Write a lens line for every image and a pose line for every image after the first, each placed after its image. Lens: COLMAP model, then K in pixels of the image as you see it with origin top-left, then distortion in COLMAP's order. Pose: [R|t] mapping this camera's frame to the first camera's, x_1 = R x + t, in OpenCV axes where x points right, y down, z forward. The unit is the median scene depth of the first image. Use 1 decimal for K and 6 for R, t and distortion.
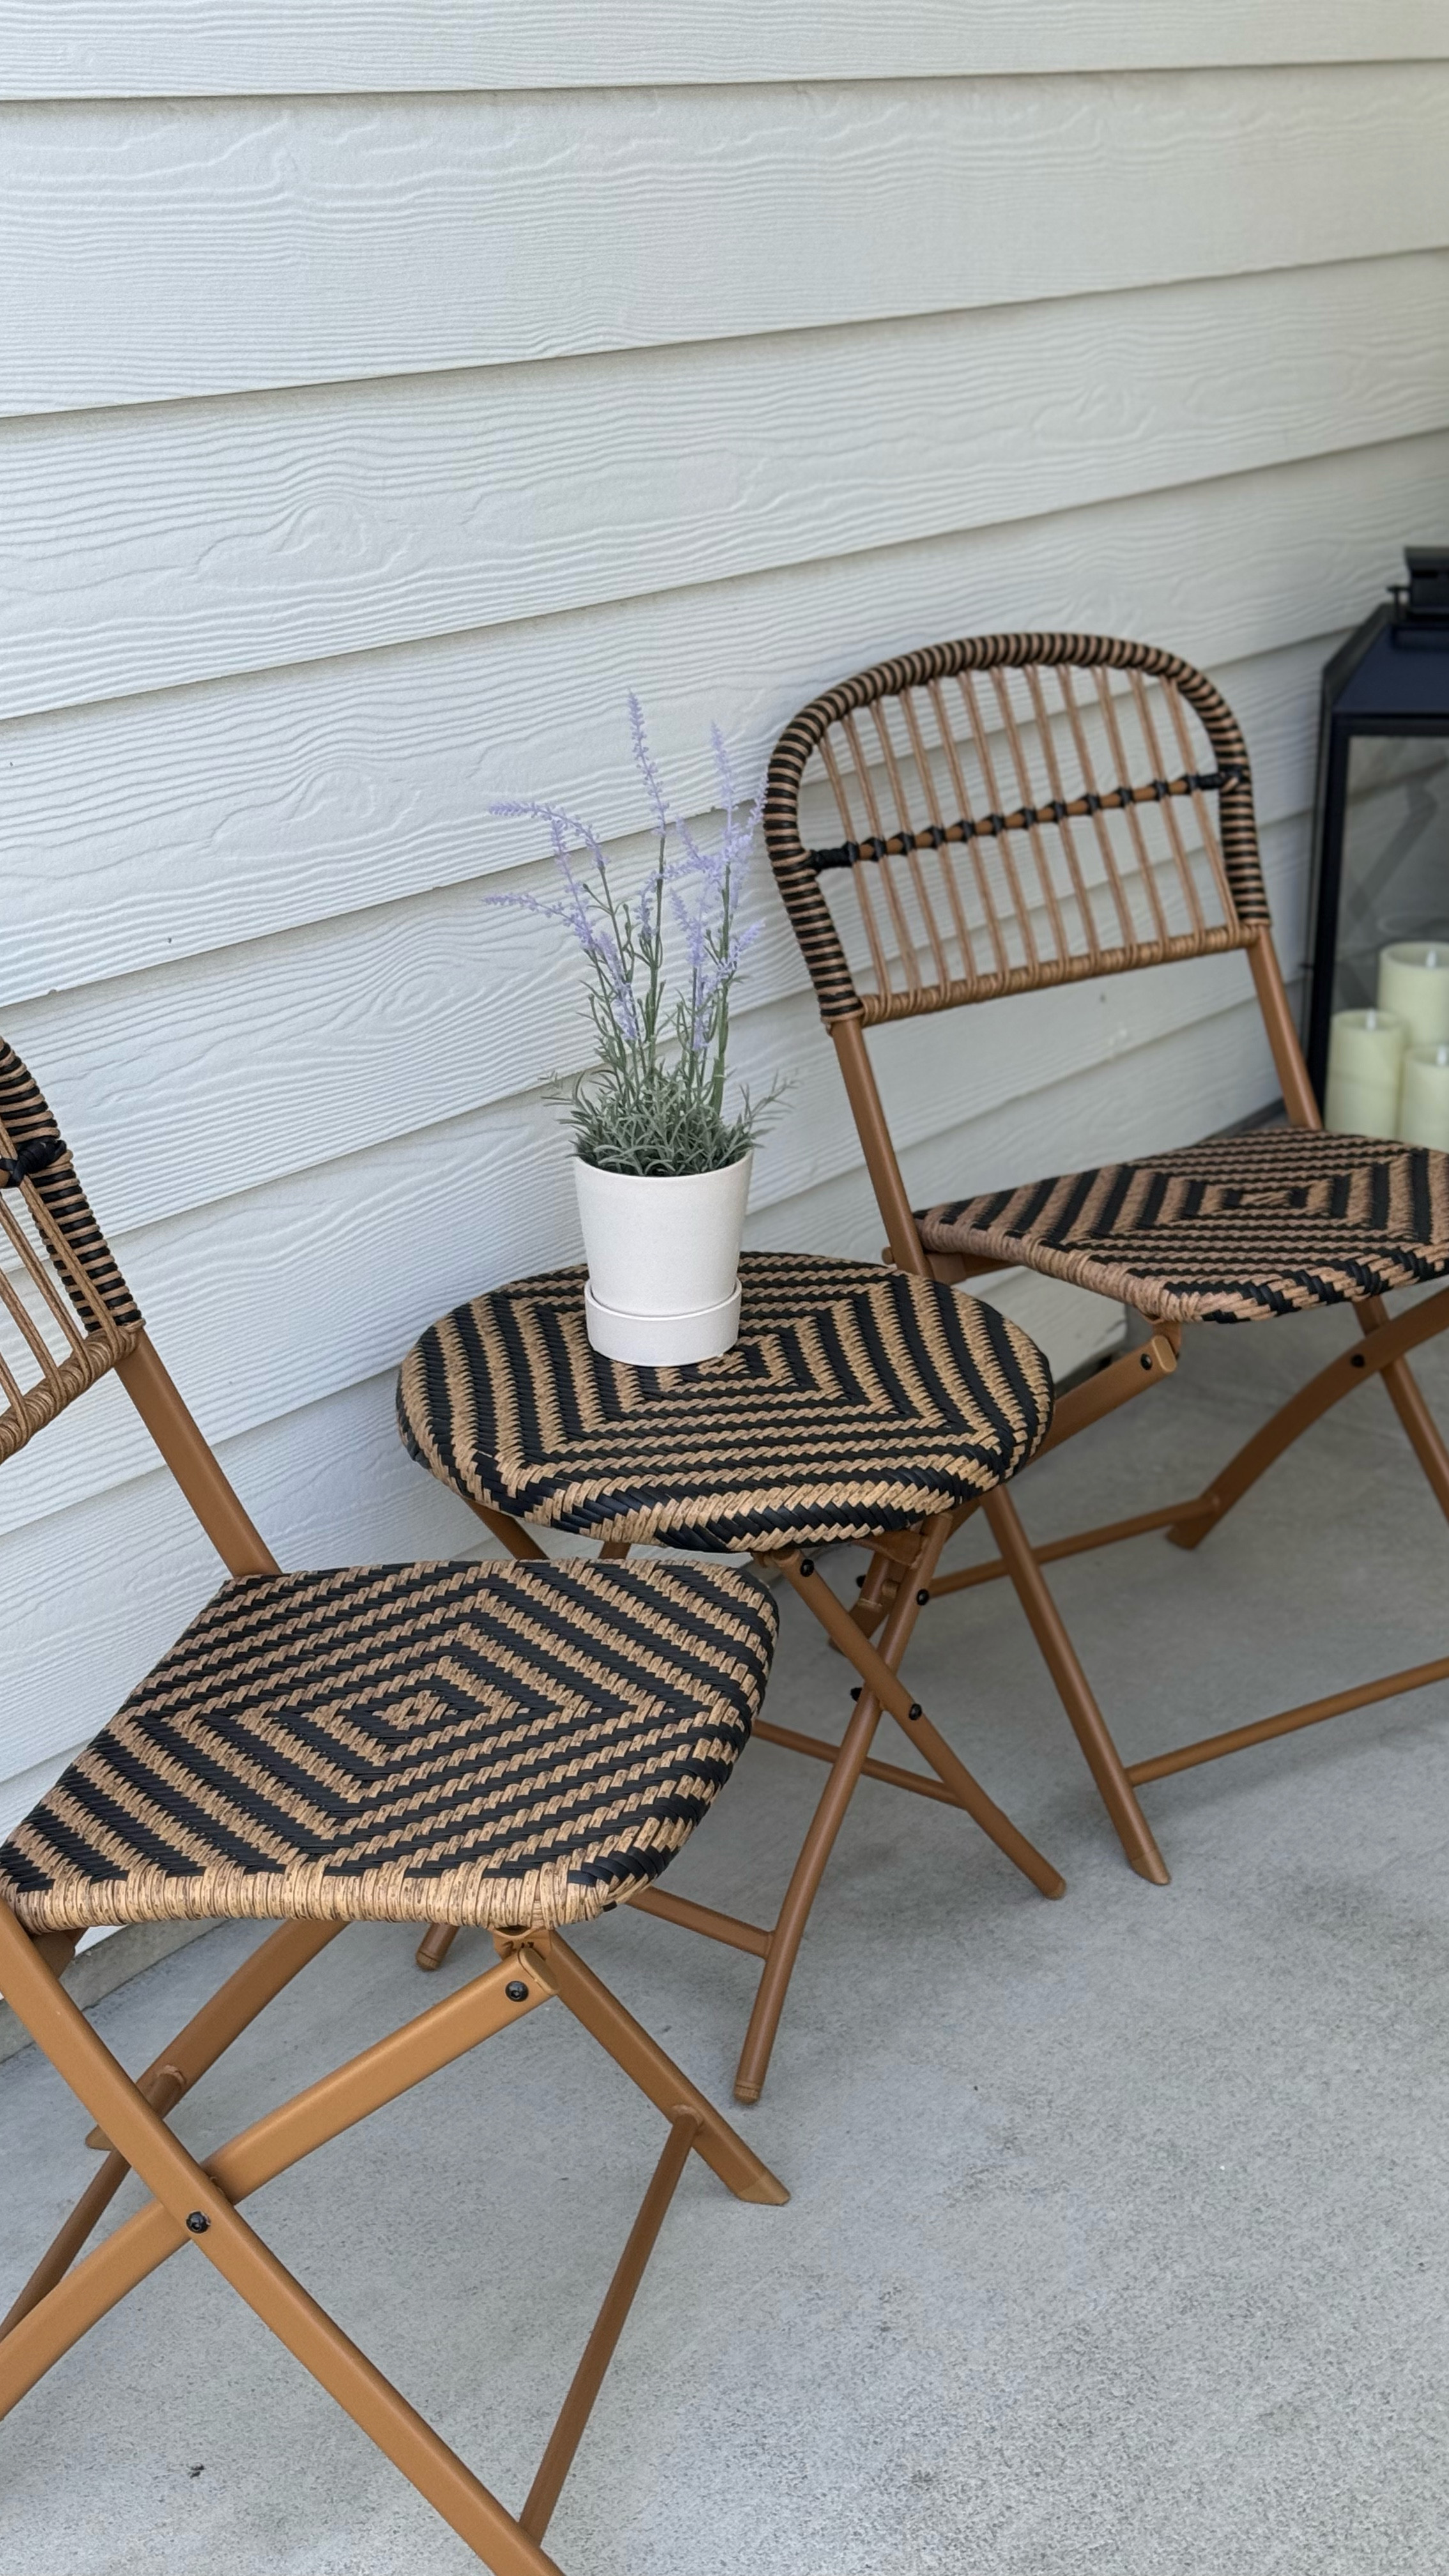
lens RADIAL K [[3522.7, 0, 728.0], [0, 3522.7, 1198.5], [0, 0, 1]] dist [0.242092, -0.343560]
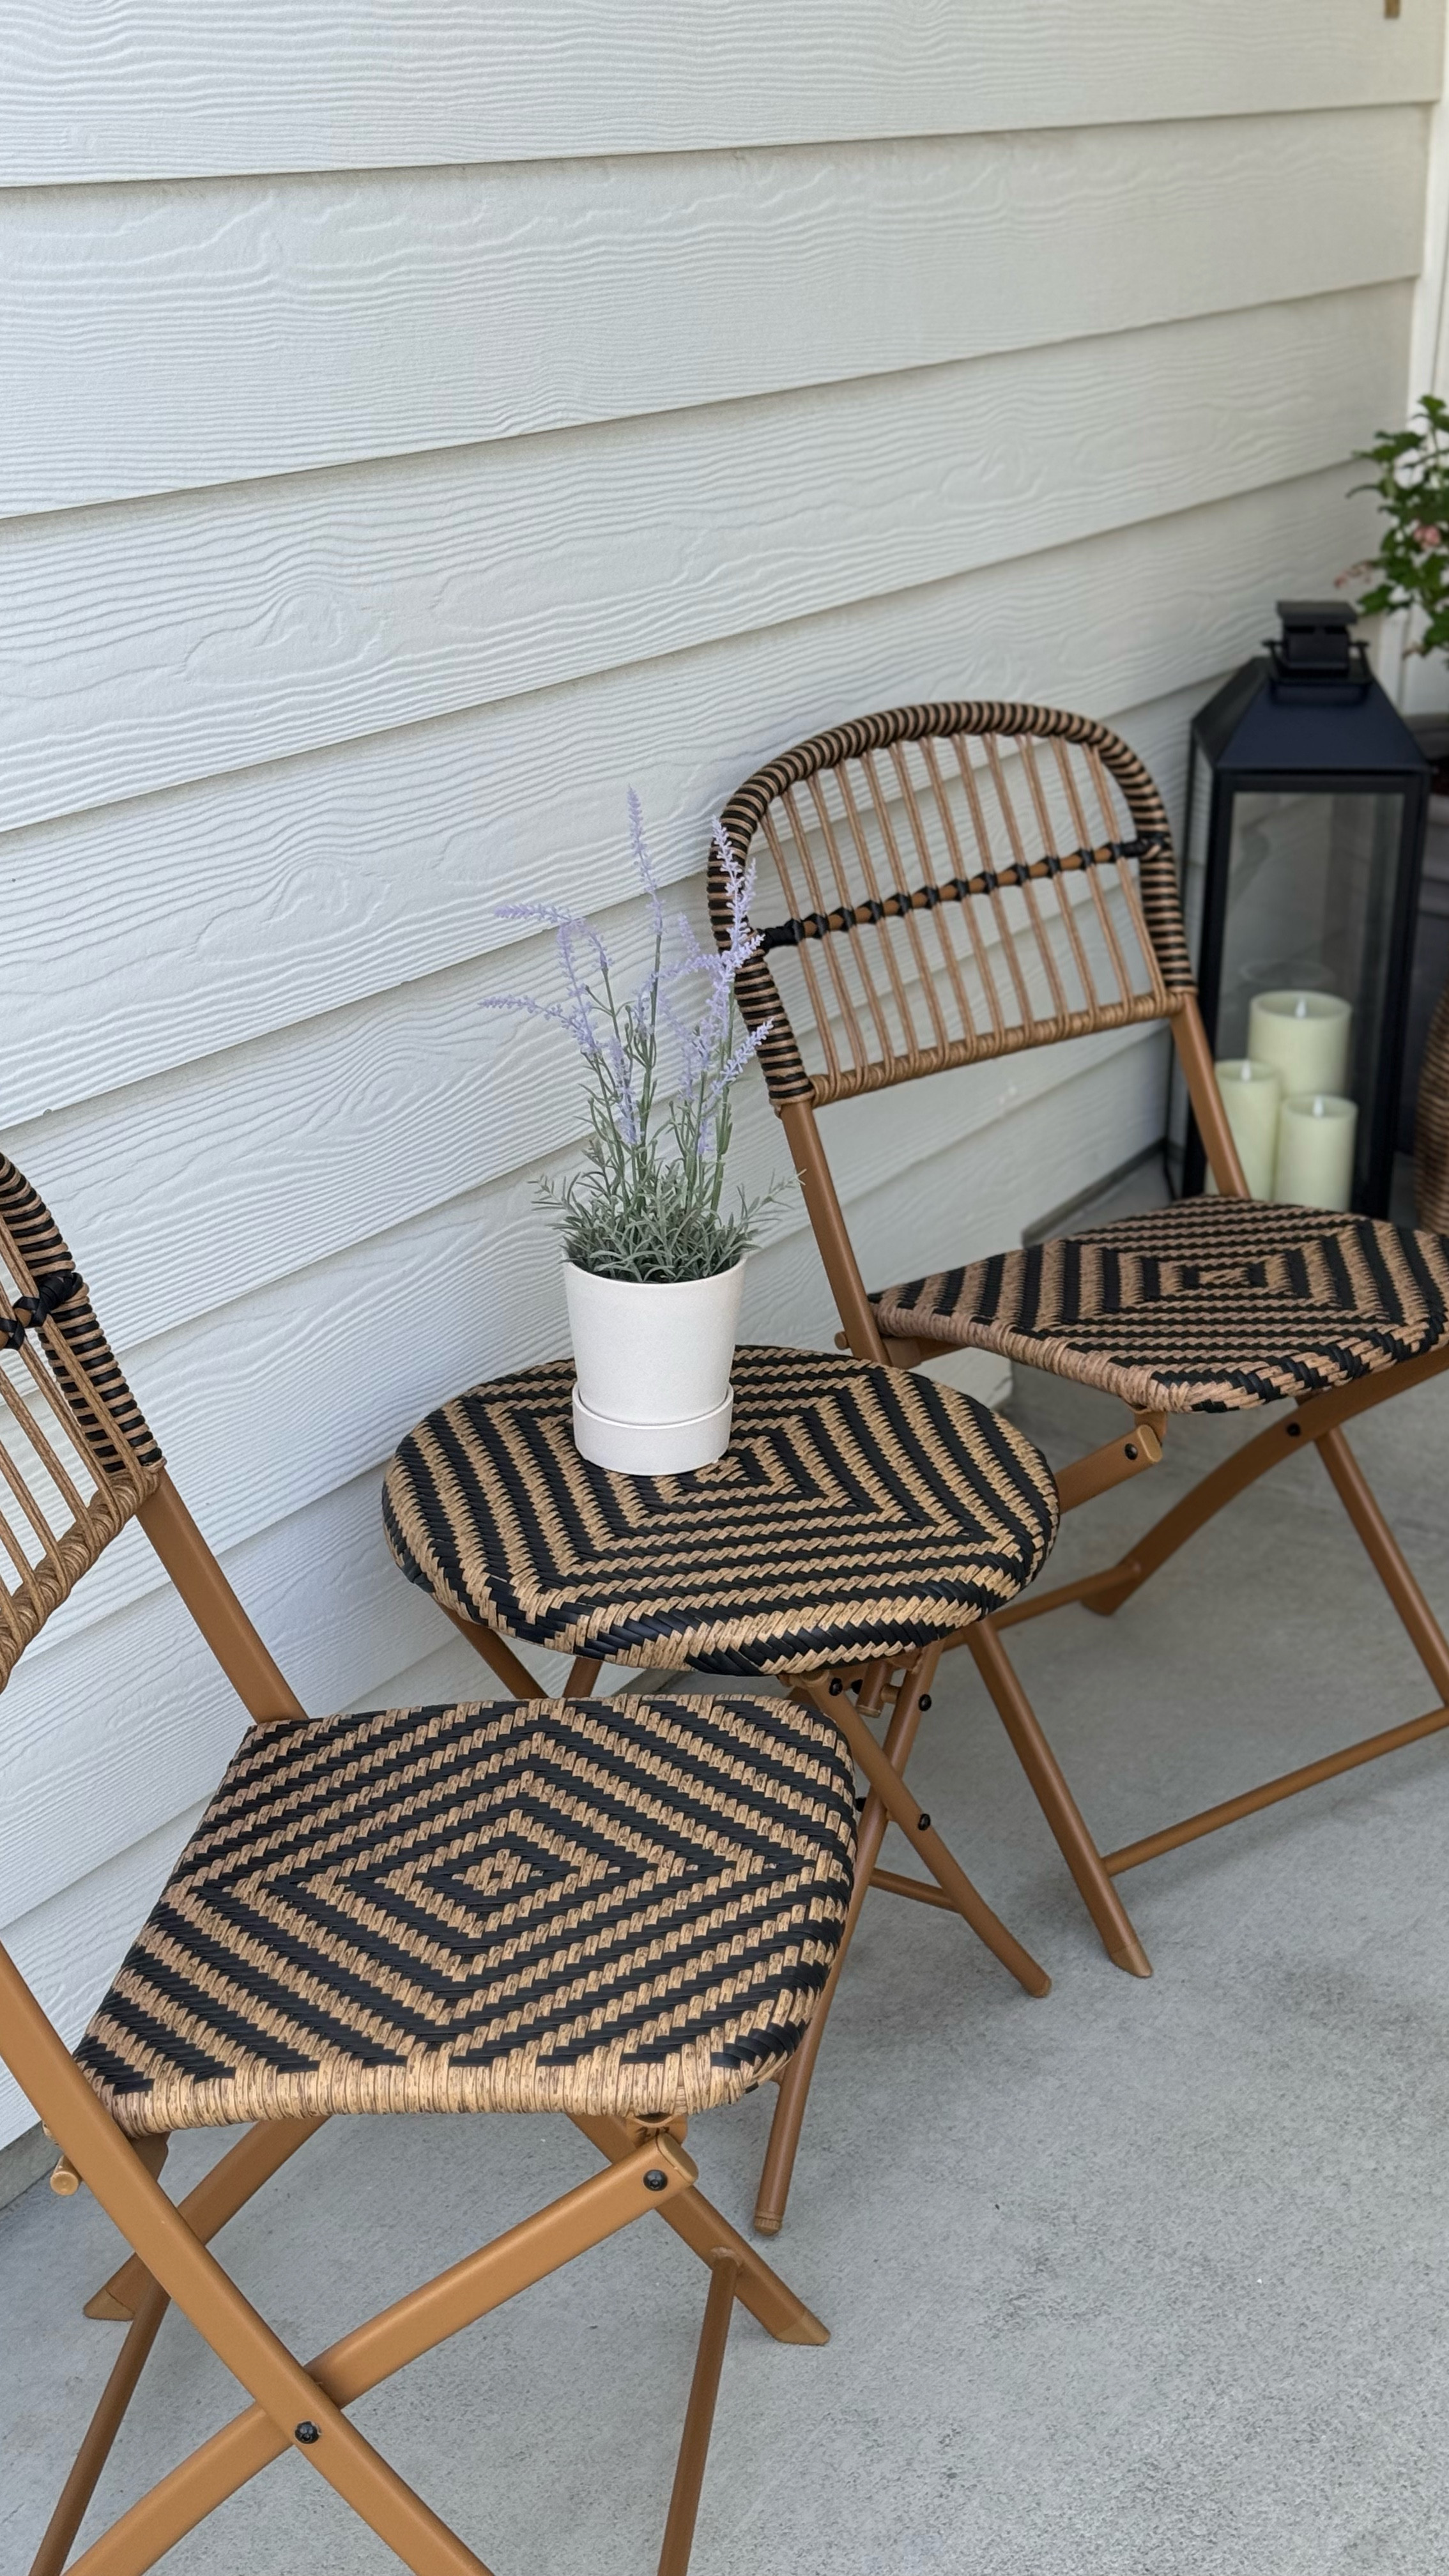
lens RADIAL K [[3522.7, 0, 728.0], [0, 3522.7, 1198.5], [0, 0, 1]] dist [0.242092, -0.343560]
pose [[0.994503, -0.019556, 0.102861, -0.097606], [0.018916, 0.999795, 0.007200, -0.035061], [-0.102981, -0.005215, 0.994670, 0.030527]]
